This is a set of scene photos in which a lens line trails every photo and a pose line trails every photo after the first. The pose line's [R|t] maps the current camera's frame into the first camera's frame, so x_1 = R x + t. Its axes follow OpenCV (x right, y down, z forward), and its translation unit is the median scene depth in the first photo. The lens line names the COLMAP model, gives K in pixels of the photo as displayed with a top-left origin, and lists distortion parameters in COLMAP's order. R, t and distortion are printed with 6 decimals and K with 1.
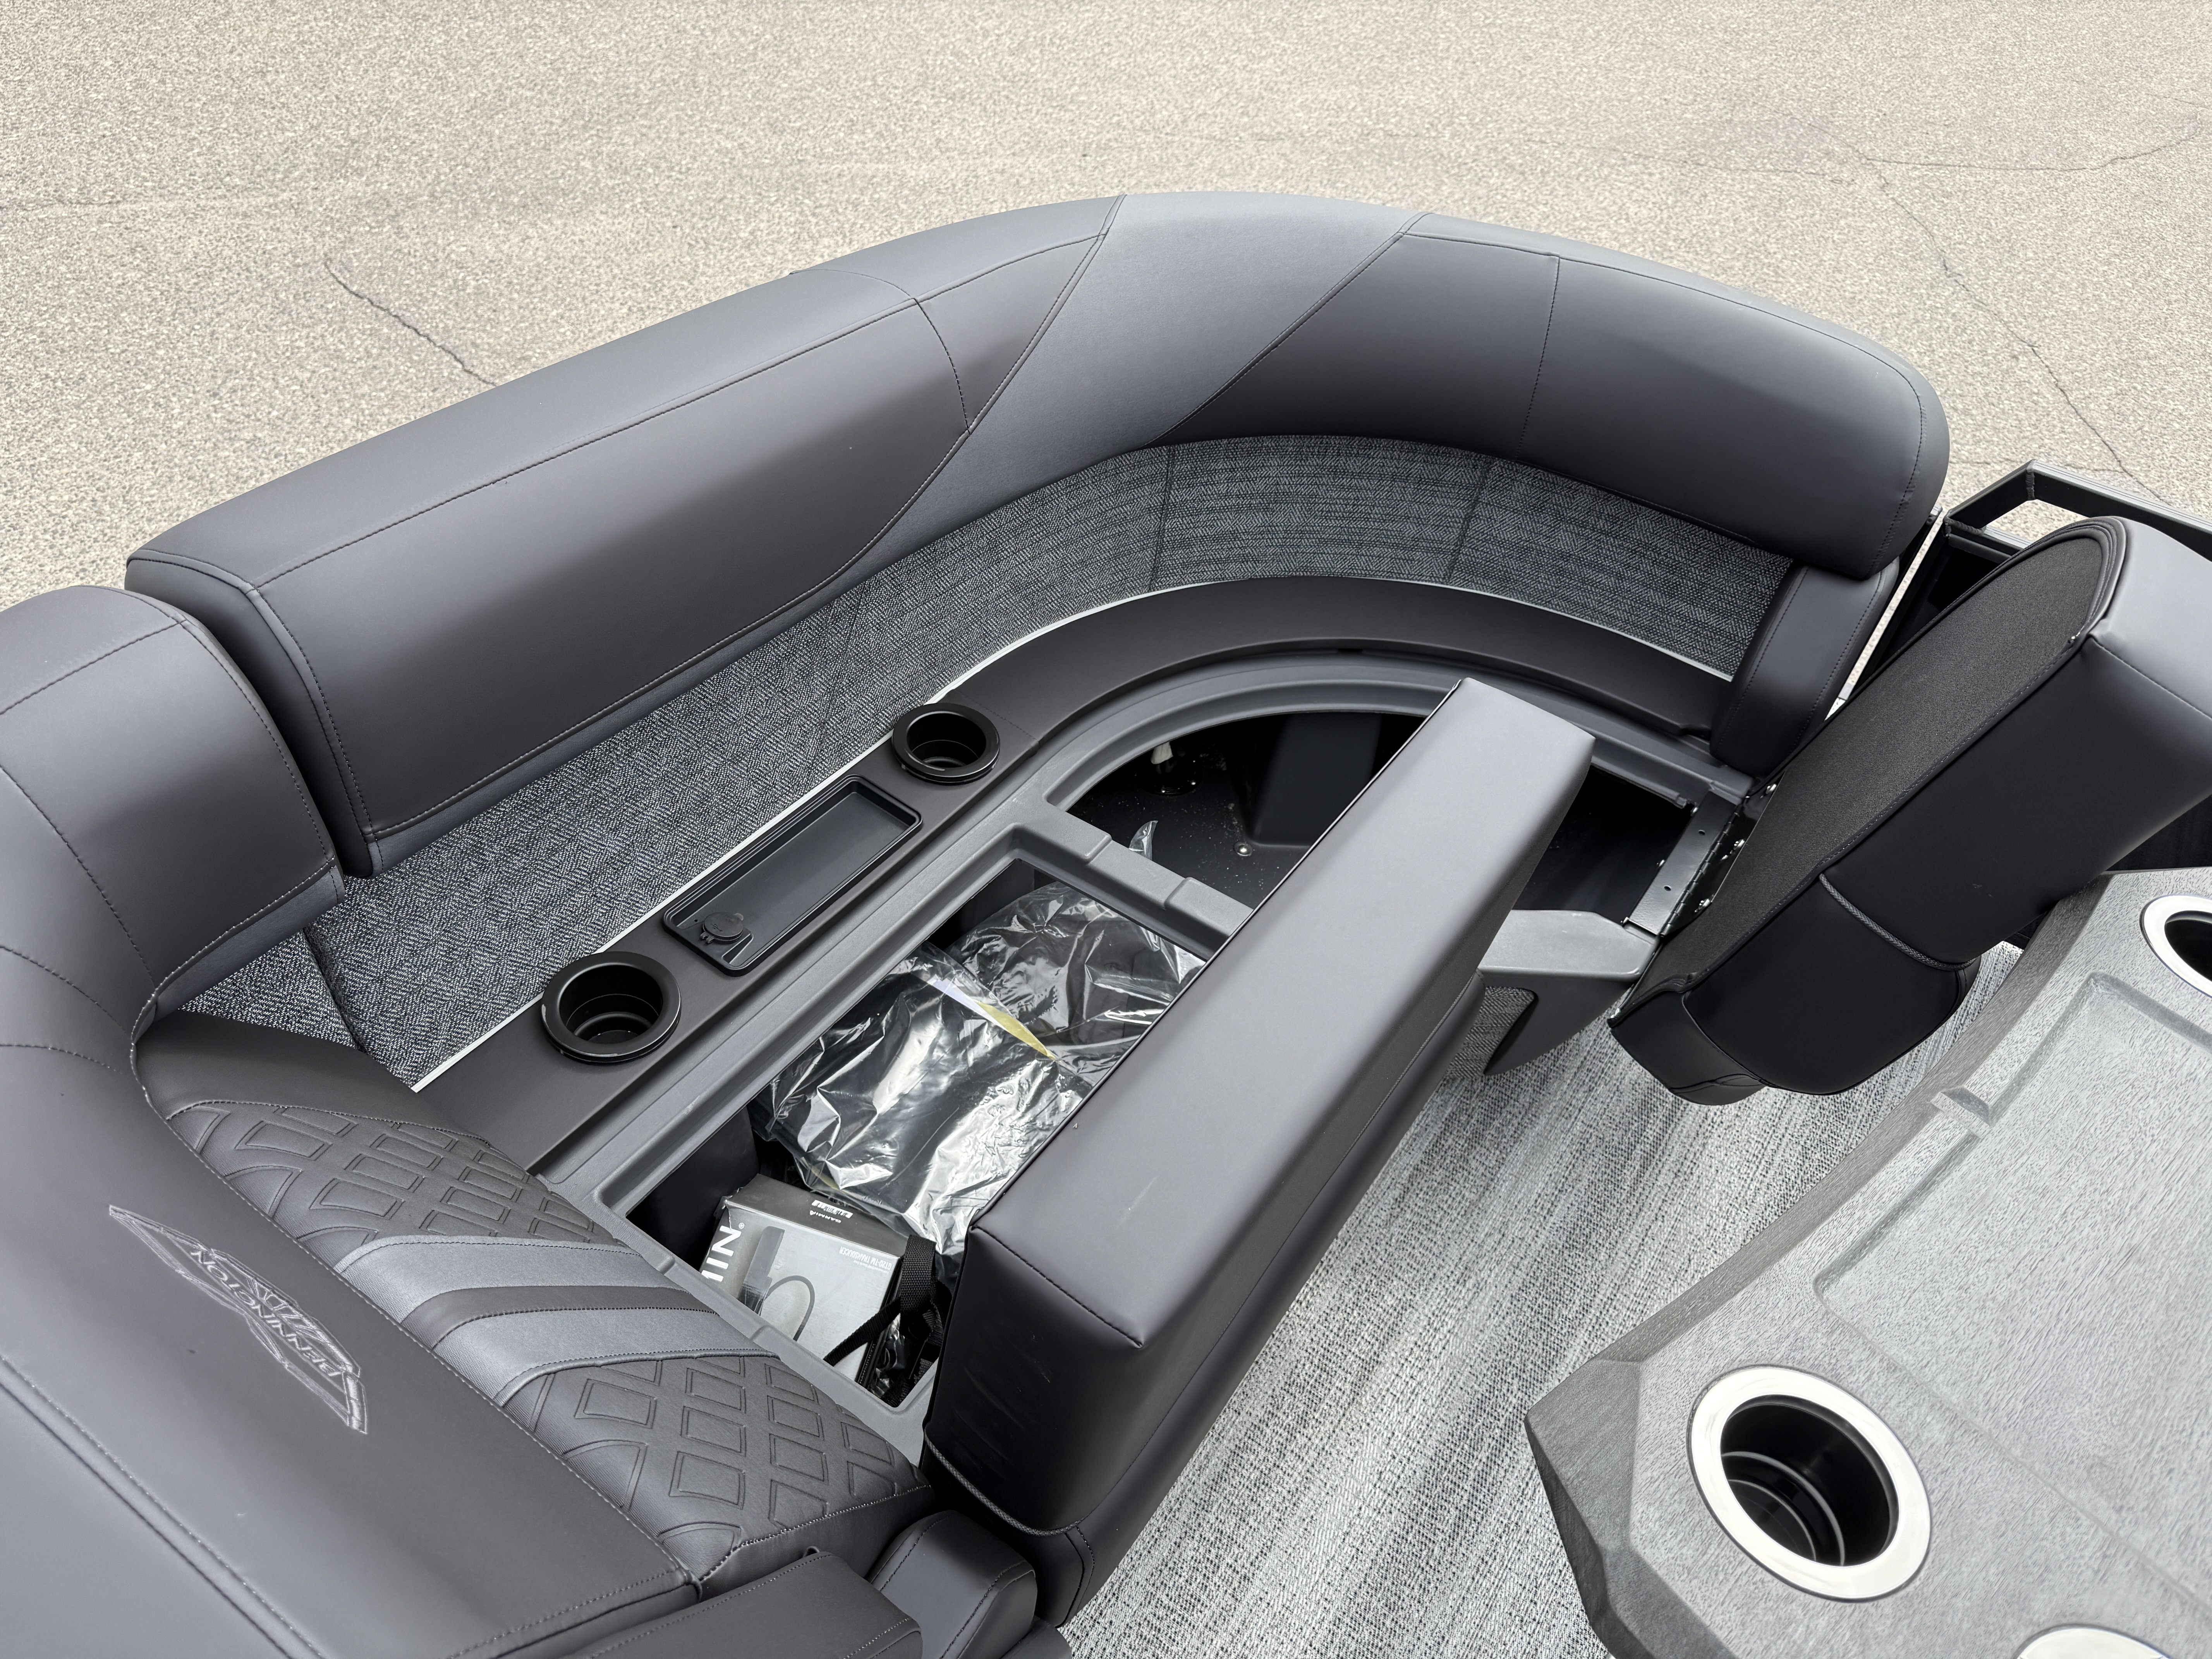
lens RADIAL K [[1577.6, 0, 1094.8], [0, 1577.6, 811.4], [0, 0, 1]] dist [0.033972, -0.041725]
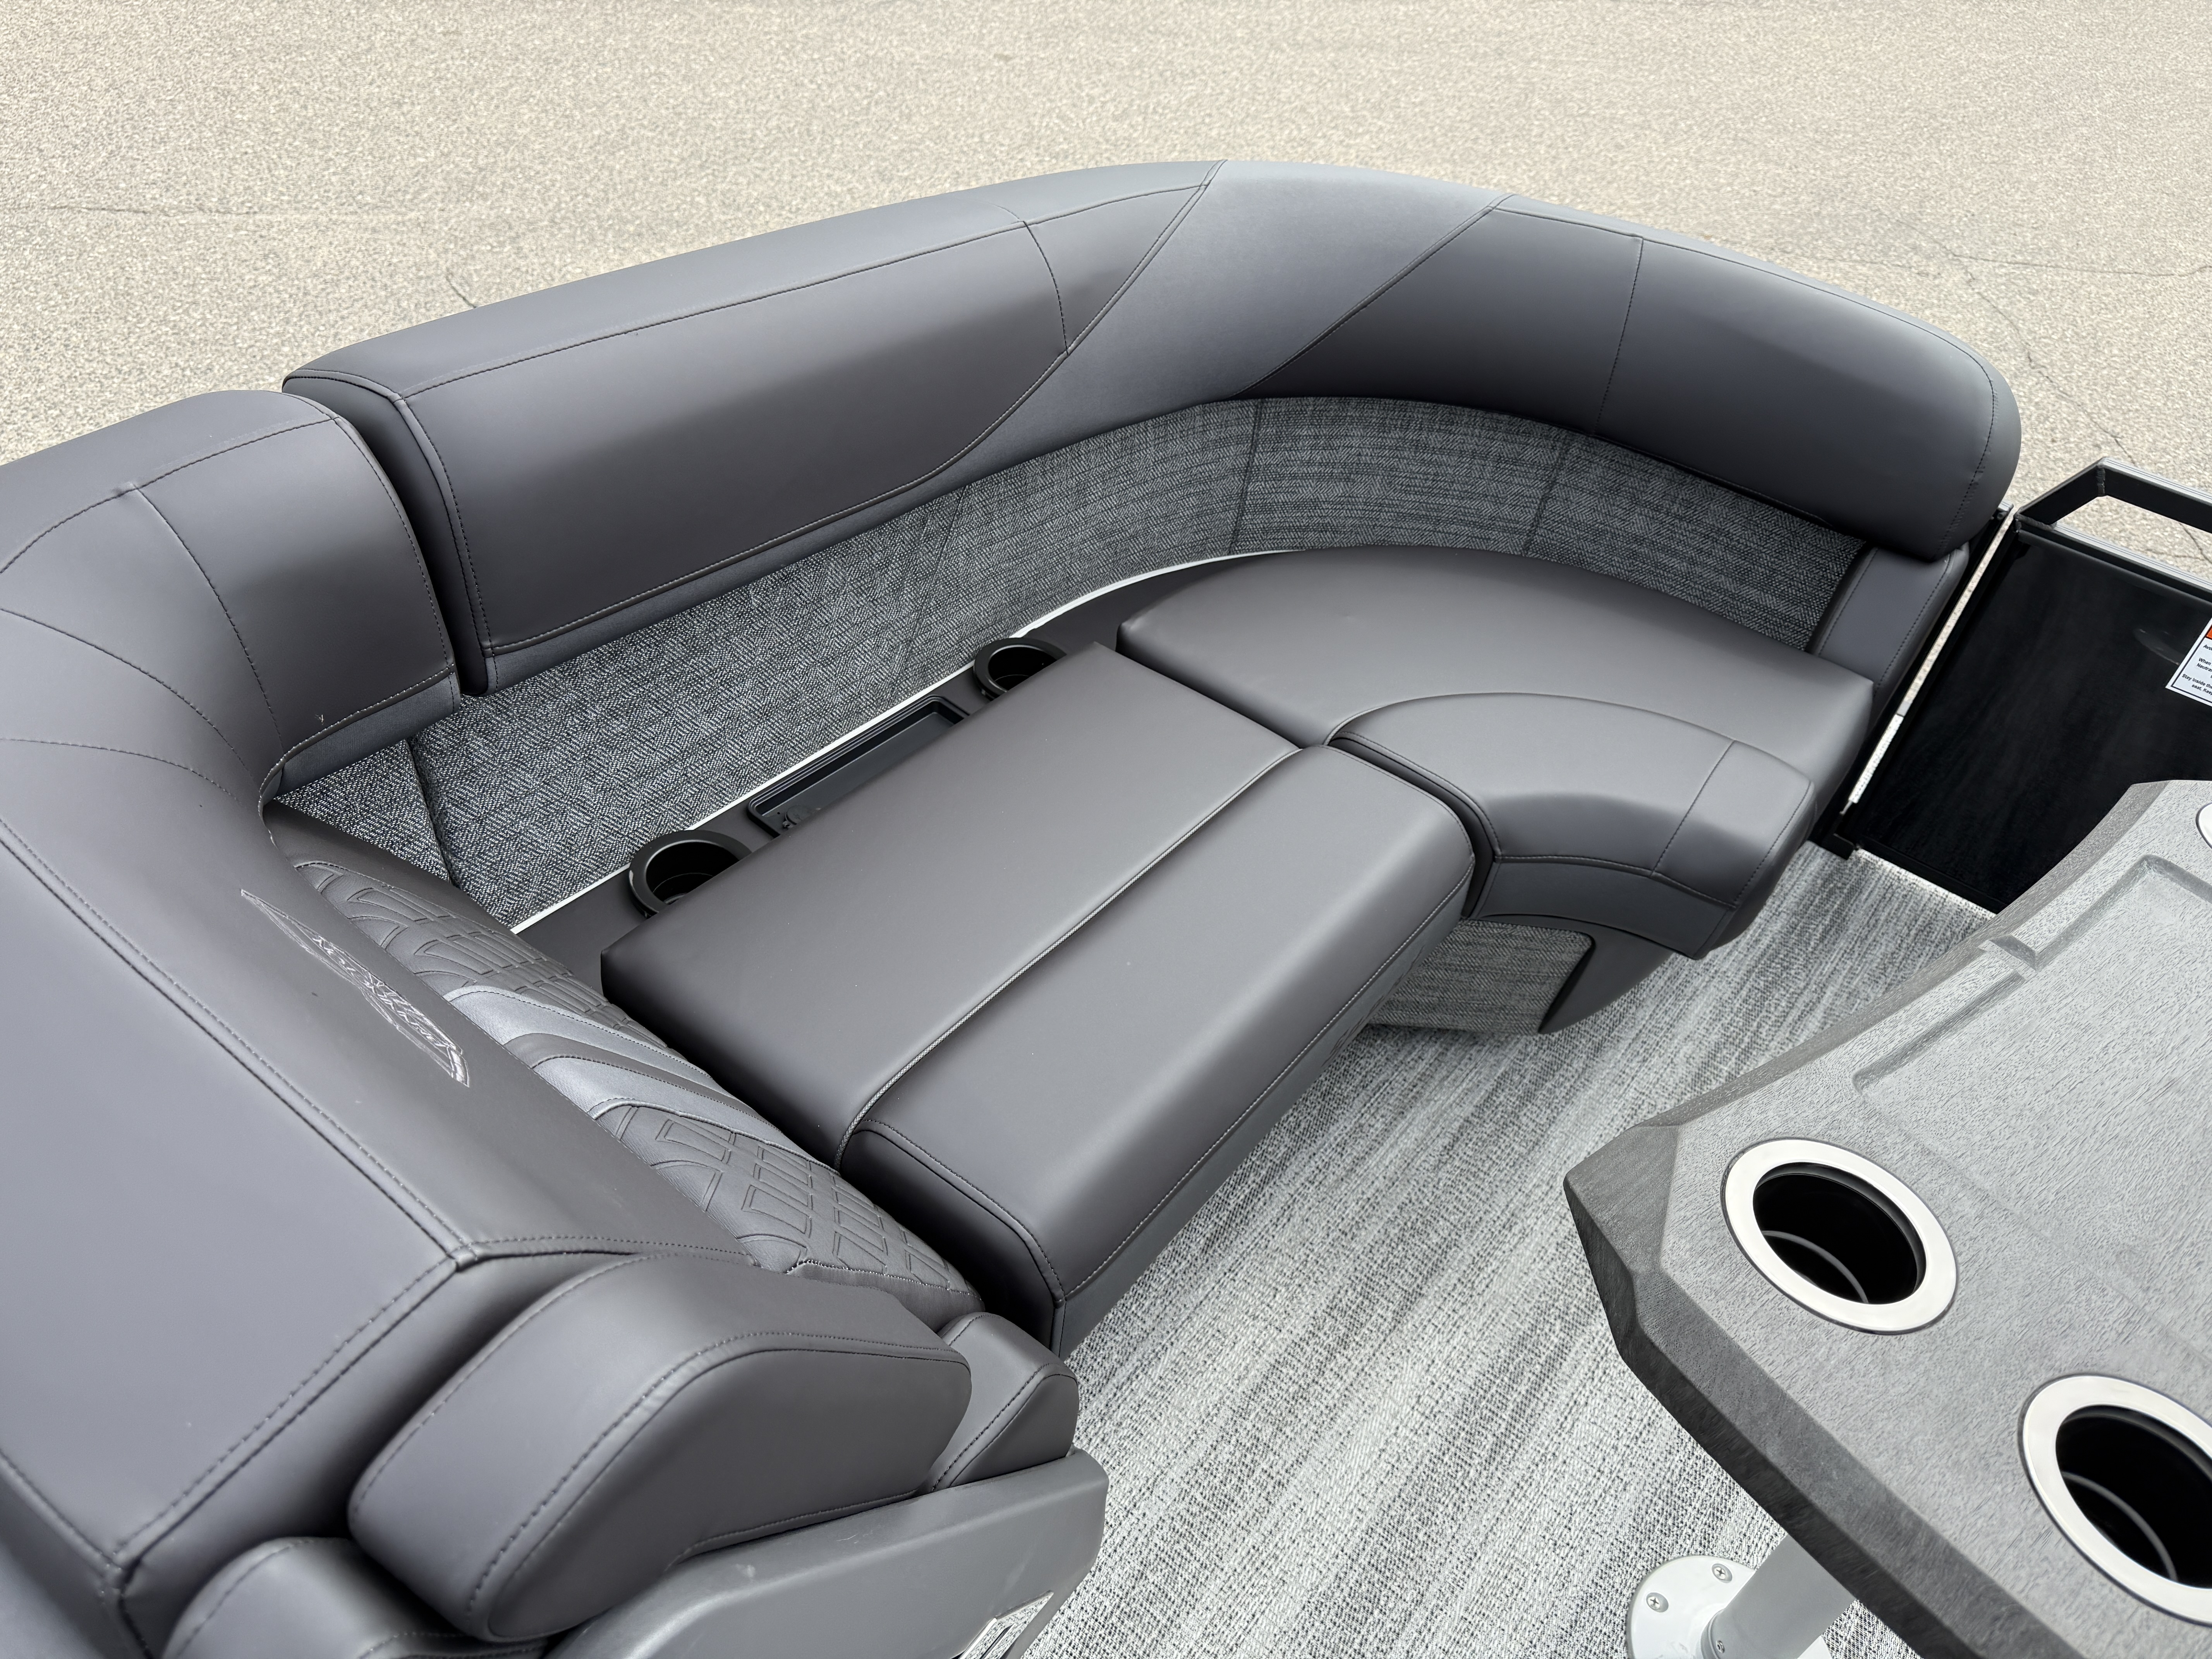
lens RADIAL K [[1594.0, 0, 1108.1], [0, 1594.0, 852.0], [0, 0, 1]] dist [0.030575, -0.038907]
pose [[0.998208, 0.052143, -0.029369, -0.003835], [-0.053640, 0.997168, -0.052711, 0.118161], [0.026537, 0.054192, 0.998178, -0.029531]]
